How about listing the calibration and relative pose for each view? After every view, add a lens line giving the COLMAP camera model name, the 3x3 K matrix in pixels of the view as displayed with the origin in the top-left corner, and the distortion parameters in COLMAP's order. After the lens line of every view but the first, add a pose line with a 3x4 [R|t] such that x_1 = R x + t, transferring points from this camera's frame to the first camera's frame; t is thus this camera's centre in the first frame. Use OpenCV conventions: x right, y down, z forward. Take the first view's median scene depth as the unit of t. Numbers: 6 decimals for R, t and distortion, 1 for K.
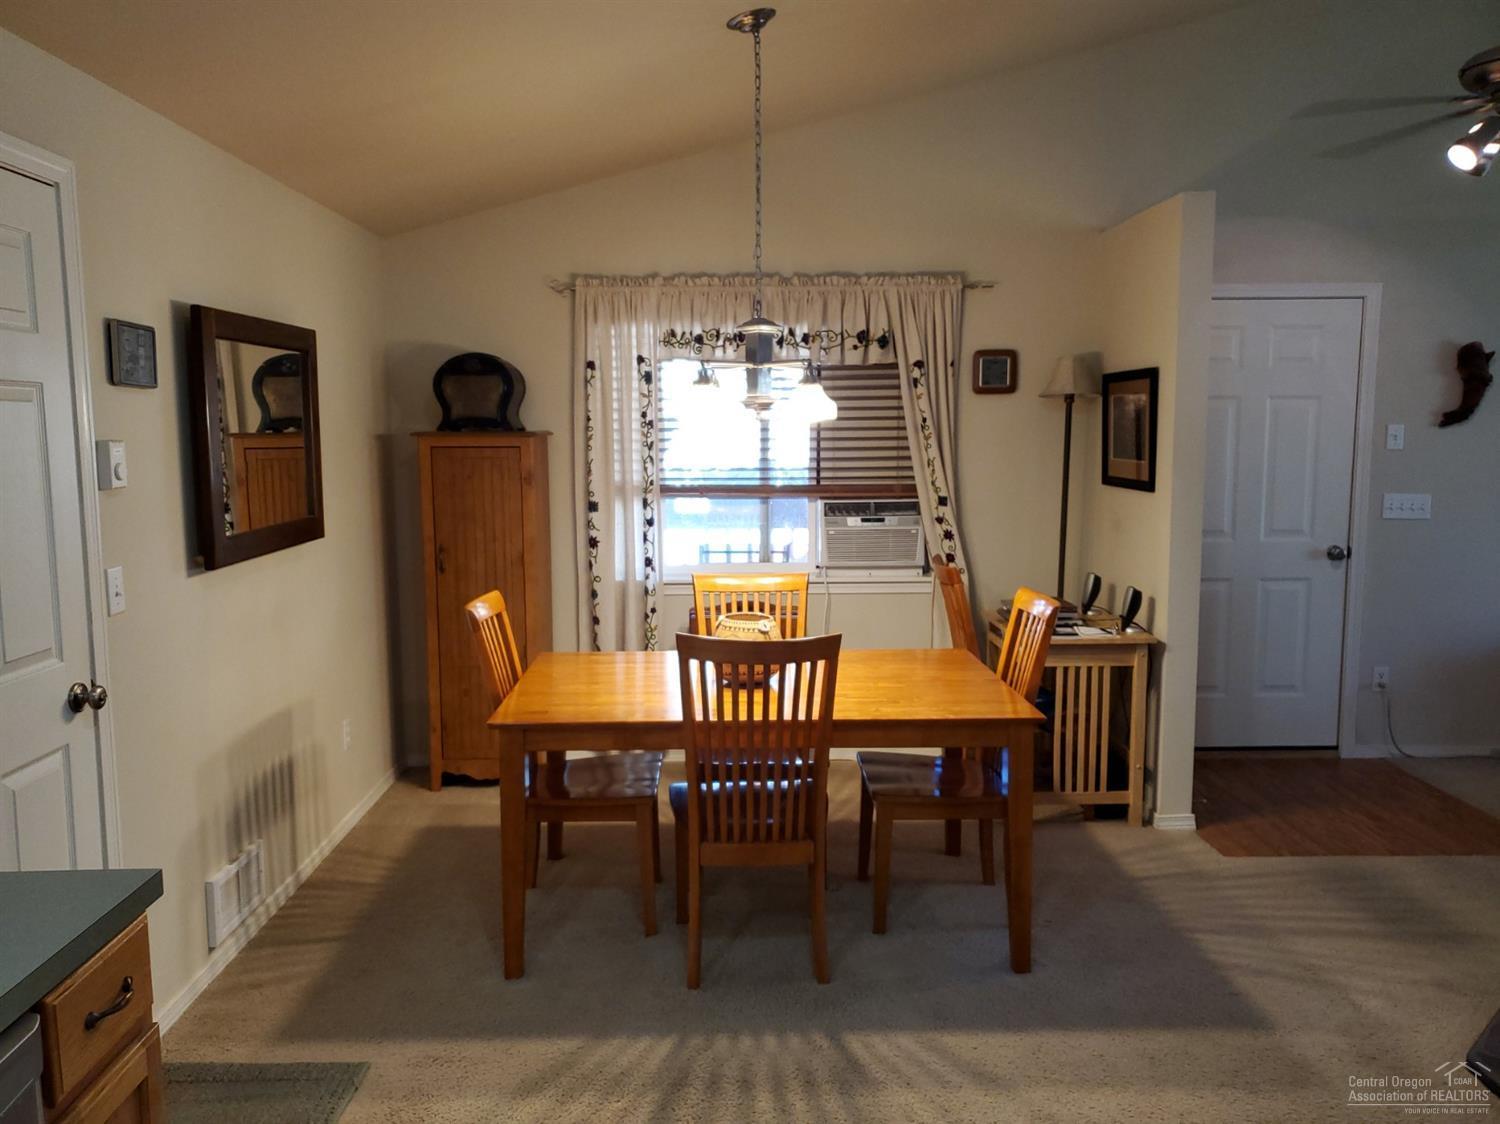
lens RADIAL K [[1162.0, 0, 750.0], [0, 1162.0, 562.0], [0, 0, 1]] dist [0.005462, -0.007500]
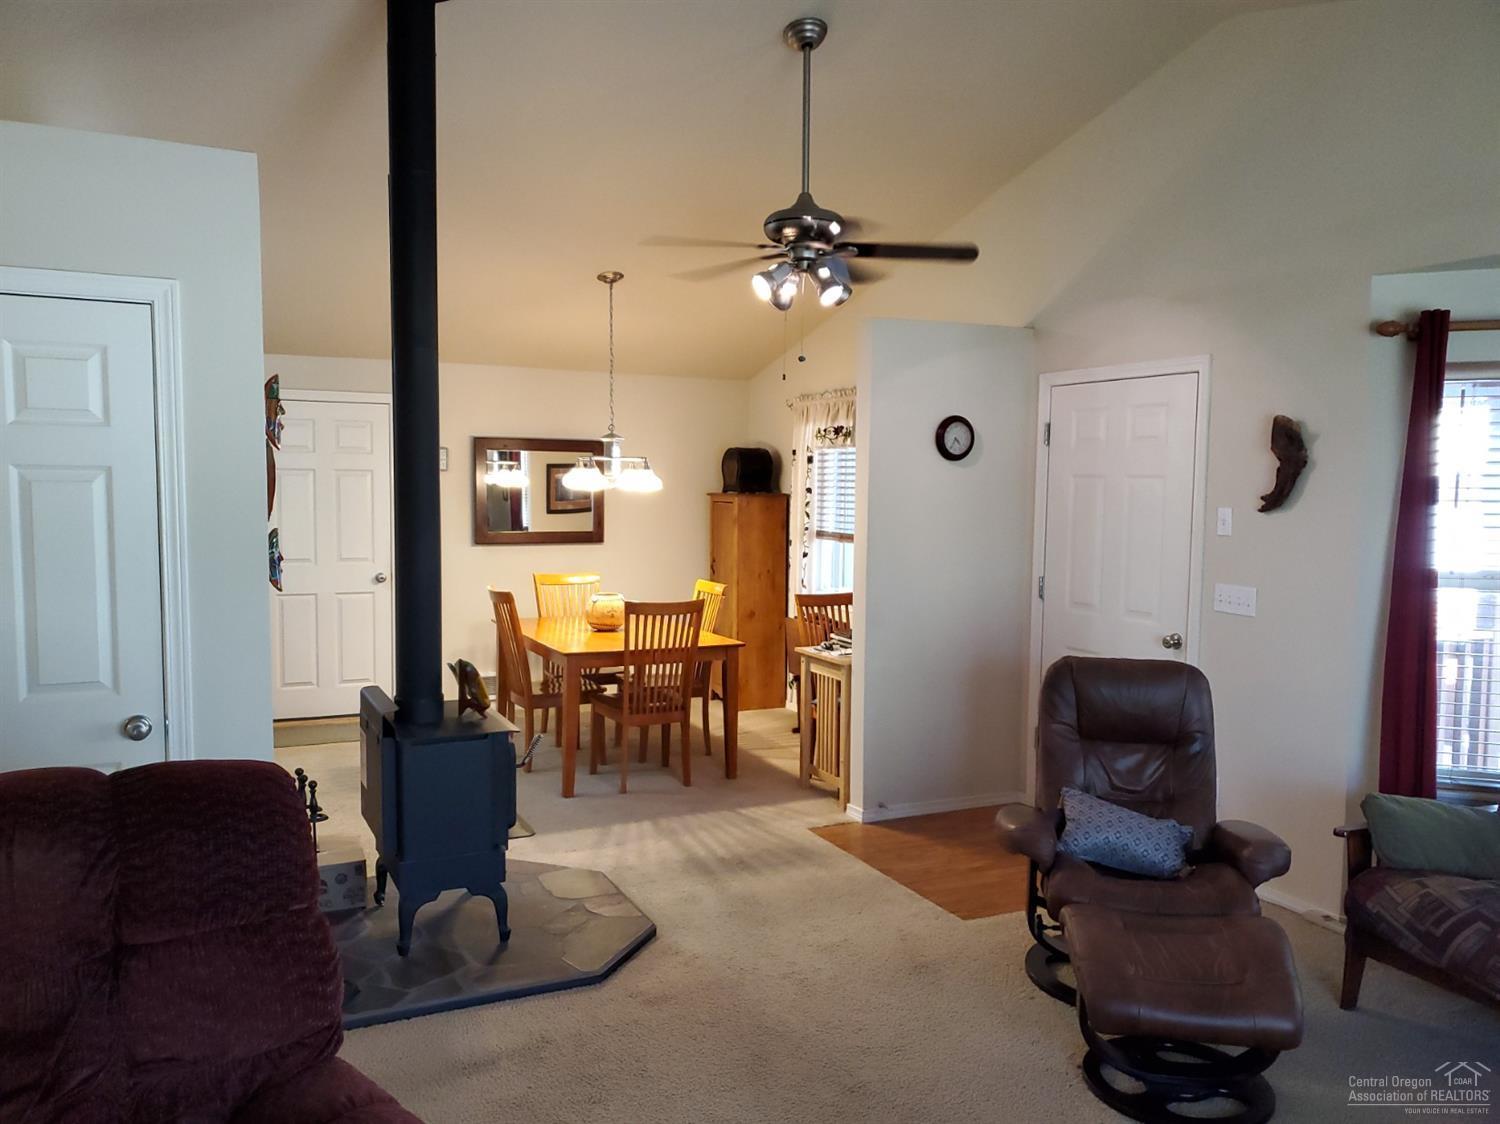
lens RADIAL K [[1162.0, 0, 750.0], [0, 1162.0, 562.0], [0, 0, 1]] dist [0.005462, -0.007500]
pose [[0.413682, 0.075860, -0.907256, 1.464594], [-0.117974, 0.992587, 0.029203, -0.070582], [0.902746, 0.094952, 0.419565, 0.347481]]
